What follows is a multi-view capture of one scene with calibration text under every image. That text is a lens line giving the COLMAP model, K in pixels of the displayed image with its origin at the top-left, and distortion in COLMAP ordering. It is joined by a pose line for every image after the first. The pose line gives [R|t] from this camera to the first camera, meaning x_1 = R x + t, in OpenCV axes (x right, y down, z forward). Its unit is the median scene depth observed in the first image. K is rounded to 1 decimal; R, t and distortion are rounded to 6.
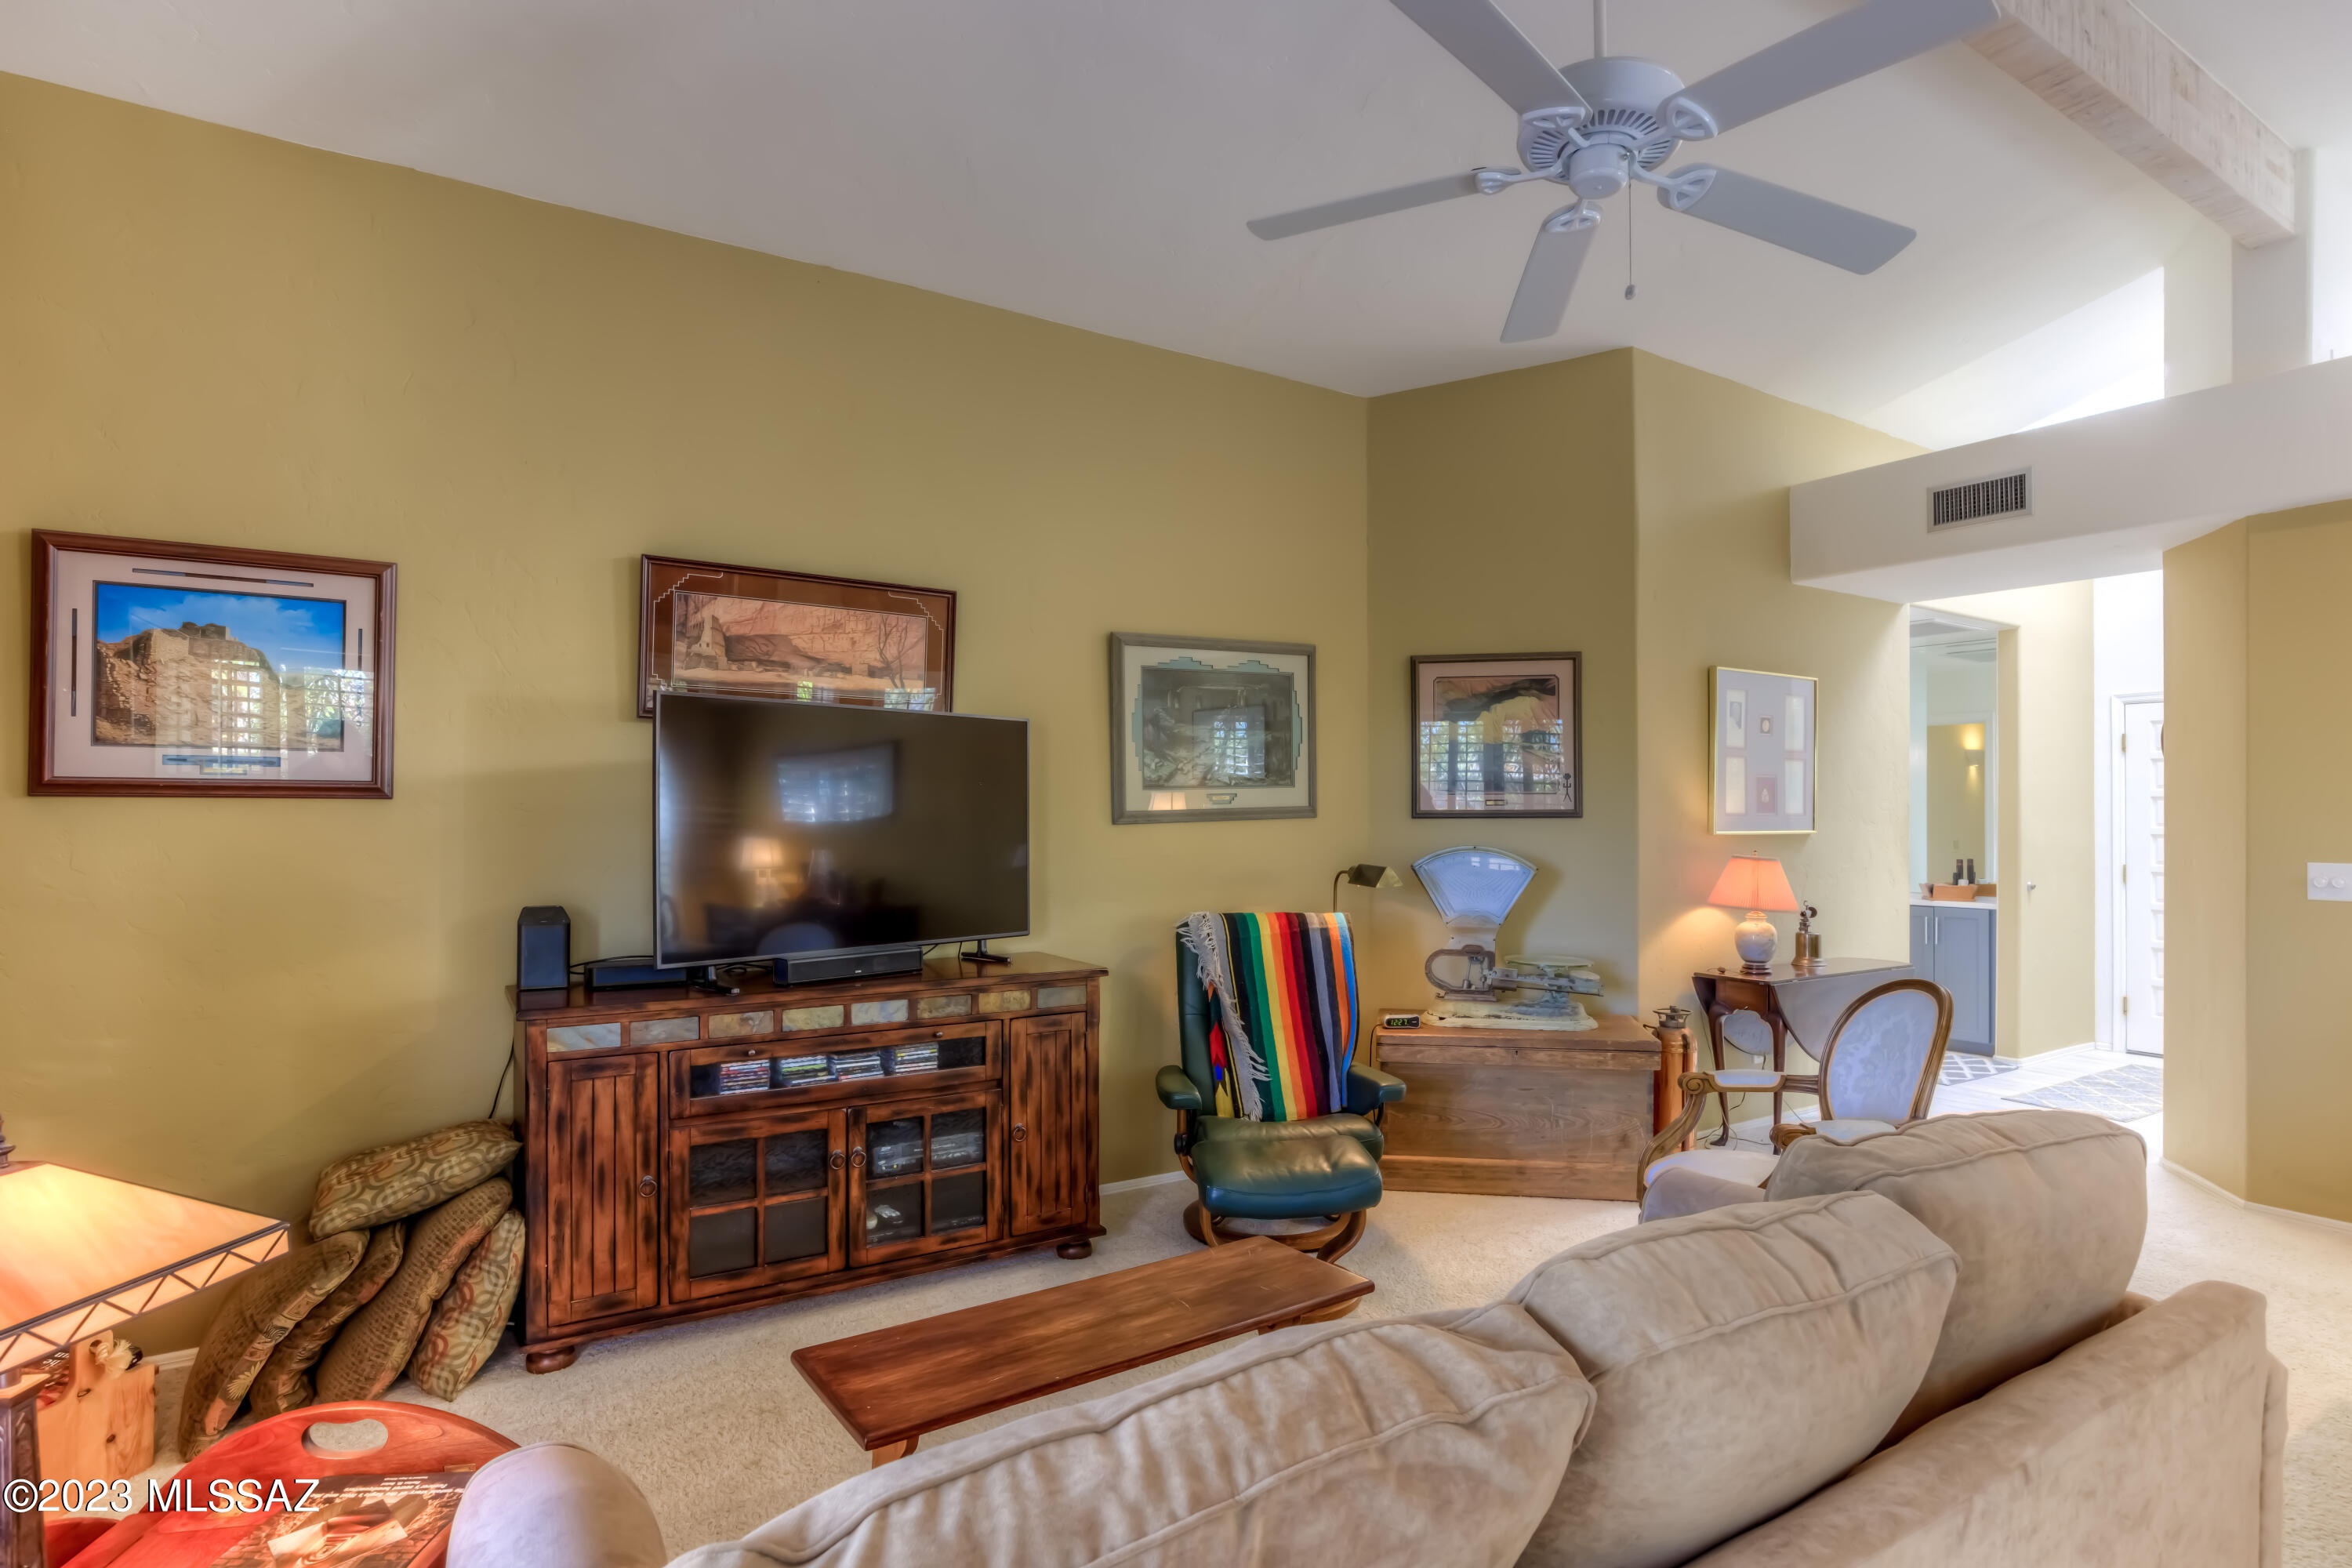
lens RADIAL K [[1211.8, 0, 1258.7], [0, 1211.8, 814.8], [0, 0, 1]] dist [-0.043845, 0.025507]
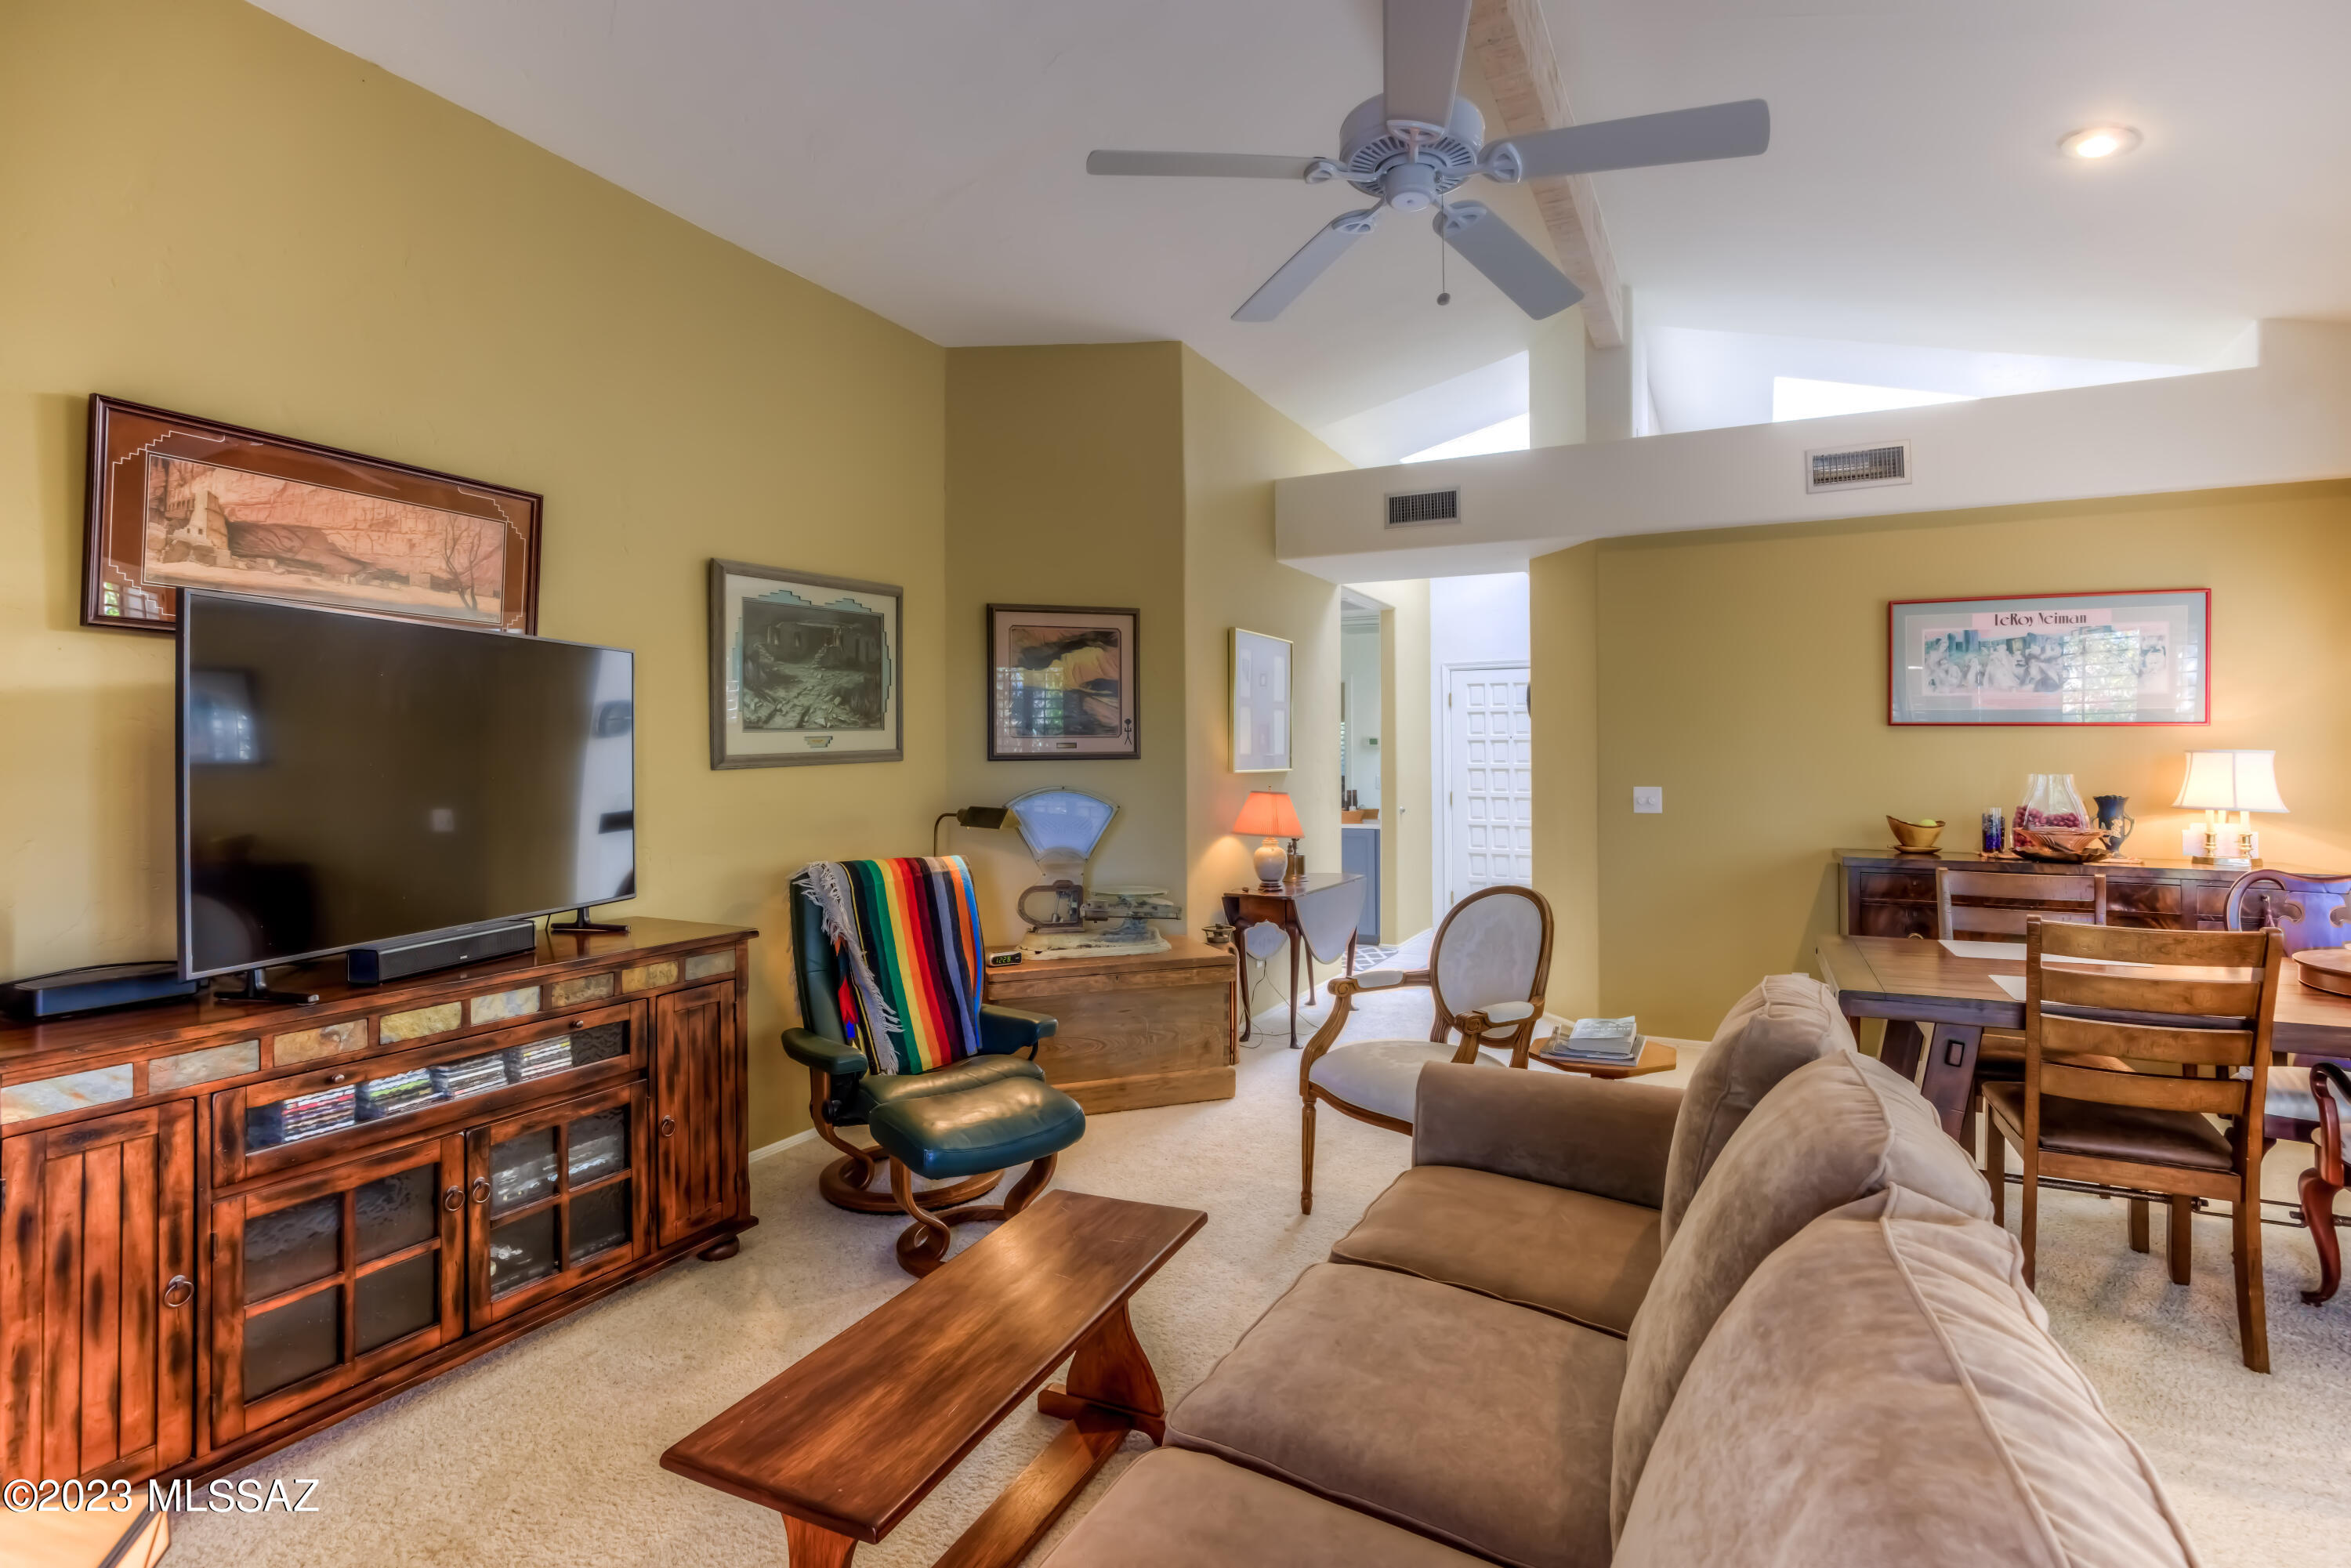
lens RADIAL K [[1112.2, 0, 1207.7], [0, 1112.2, 746.6], [0, 0, 1]] dist [-0.034410, 0.014776]
pose [[0.872117, -0.001645, 0.489295, -0.221601], [0.006434, 0.999946, -0.008107, -0.000549], [-0.489255, 0.010218, 0.872081, 0.105777]]
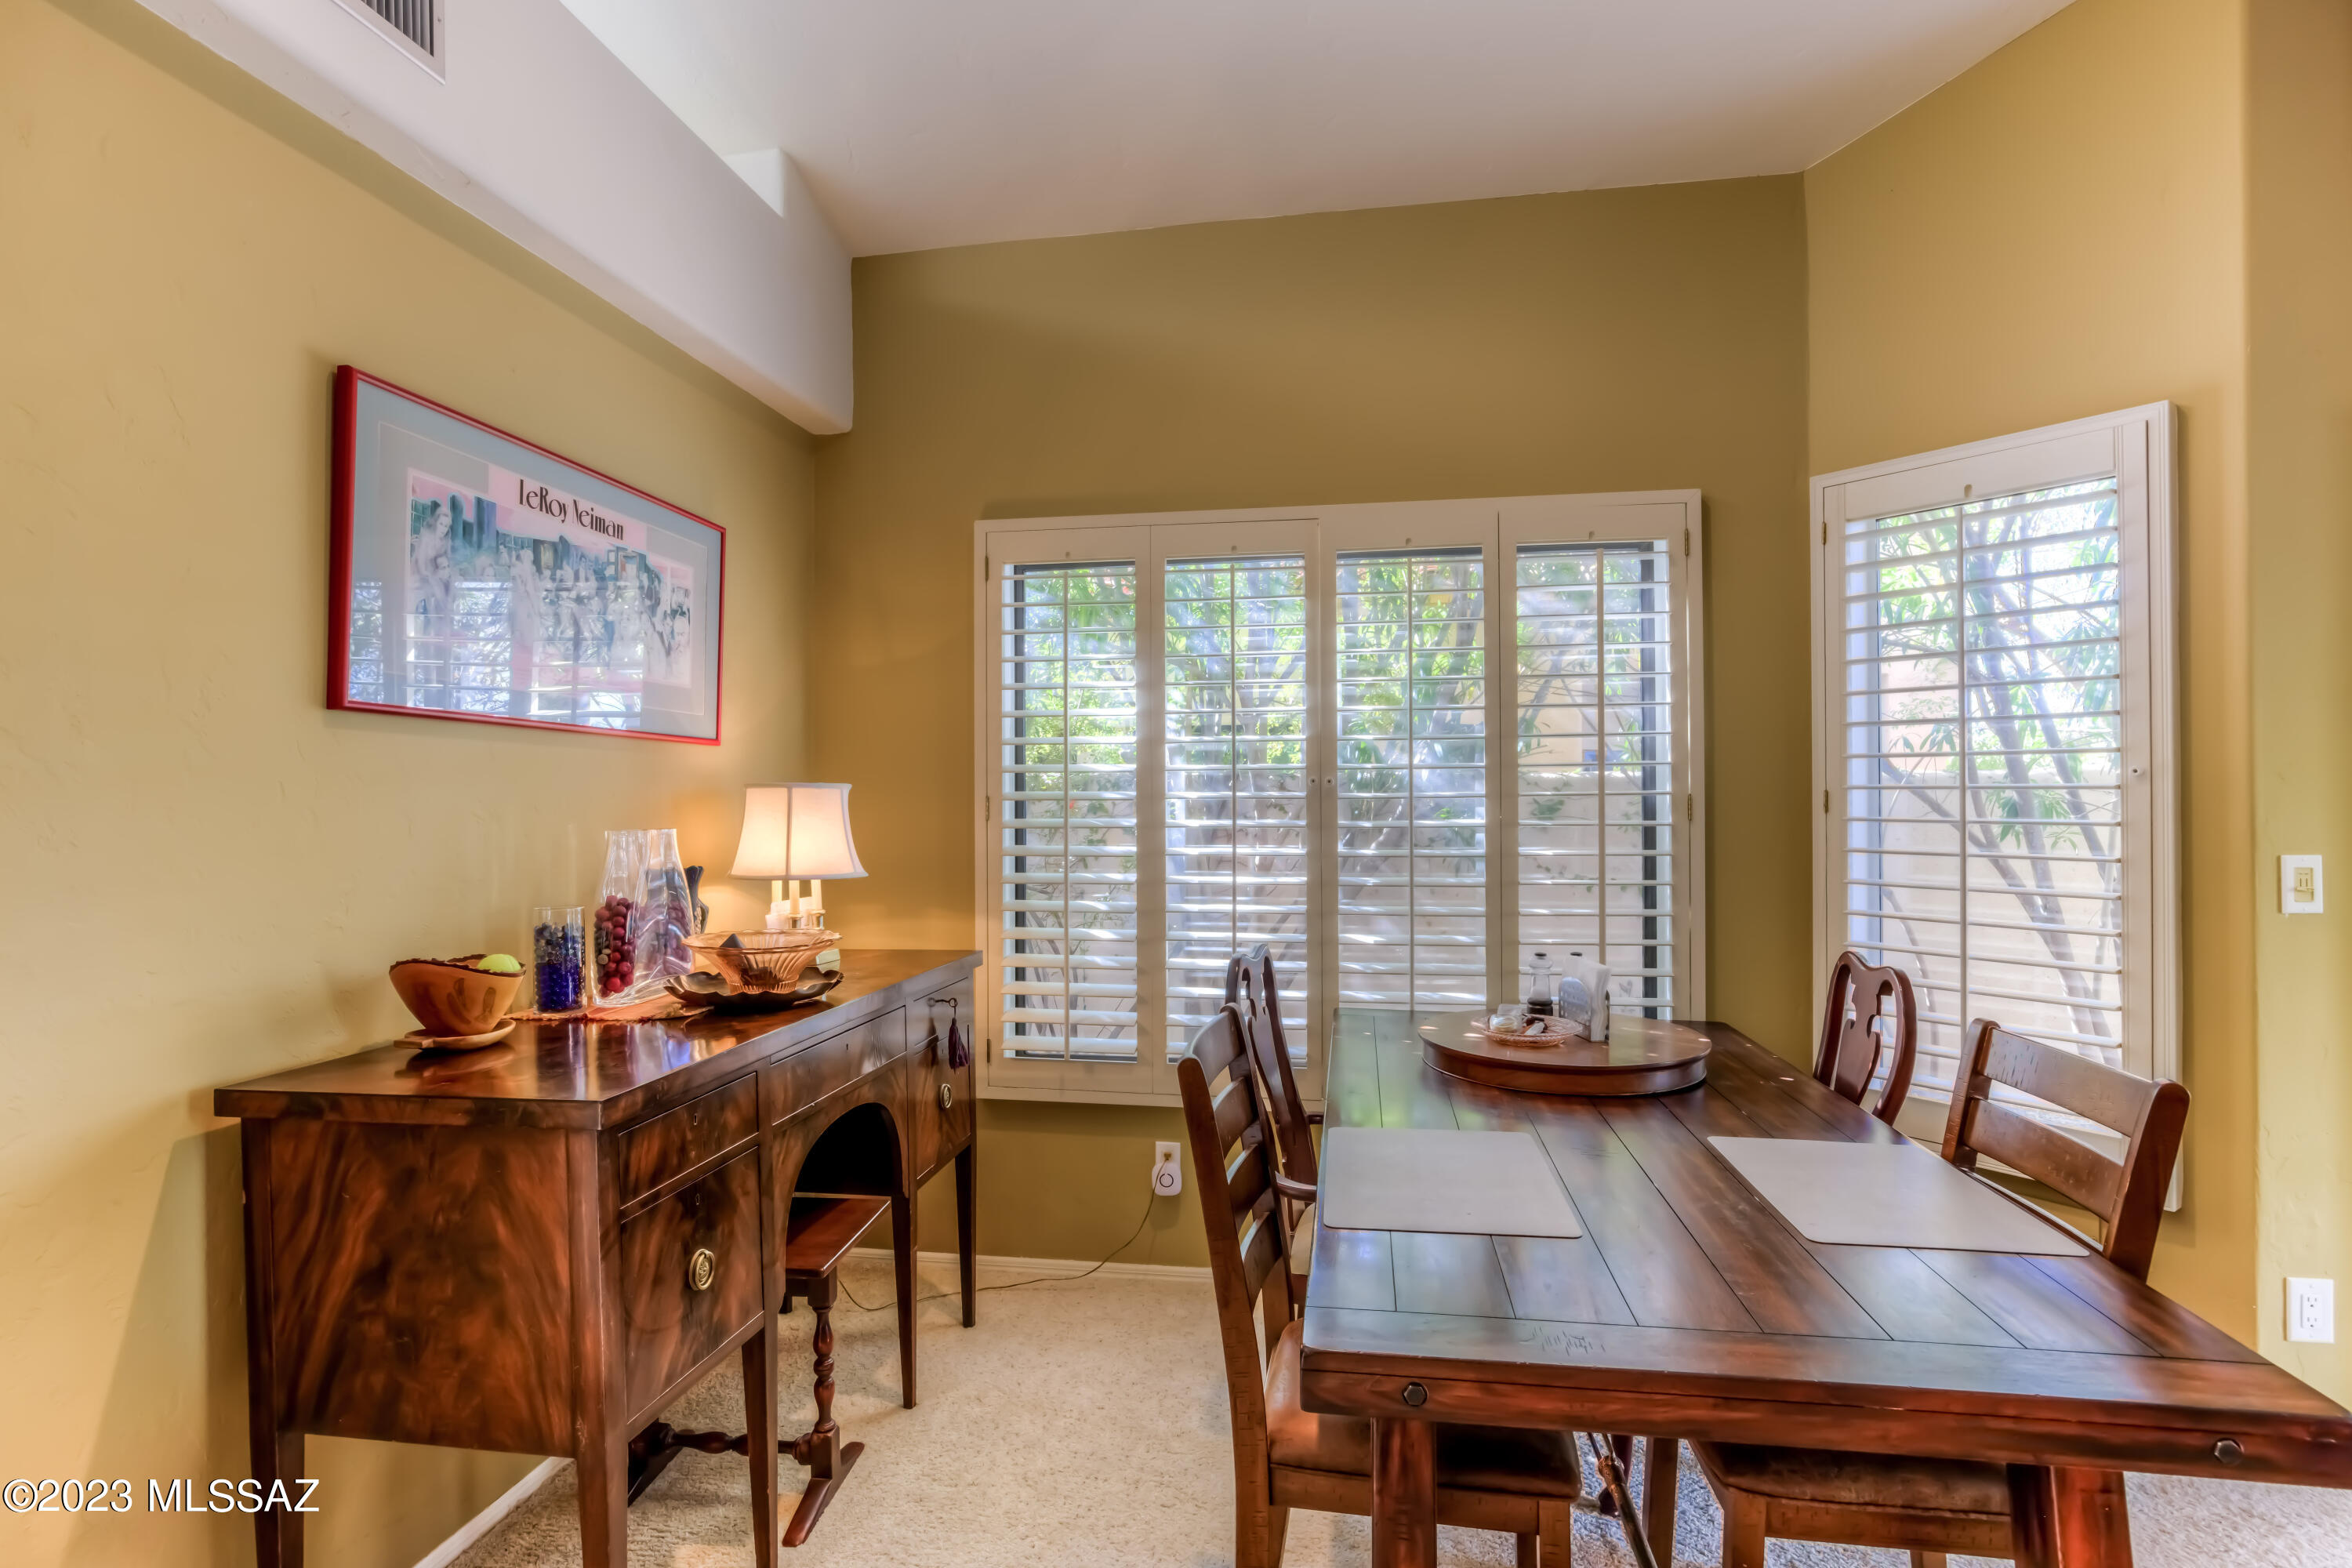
lens RADIAL K [[1146.9, 0, 1176.0], [0, 1146.9, 784.0], [0, 0, 1]] dist [-0.035213, 0.000020]
pose [[-0.702232, 0.001335, 0.711946, 0.533624], [0.000237, 0.999999, -0.001642, 0.002553], [-0.711948, -0.000984, -0.702232, 0.937841]]
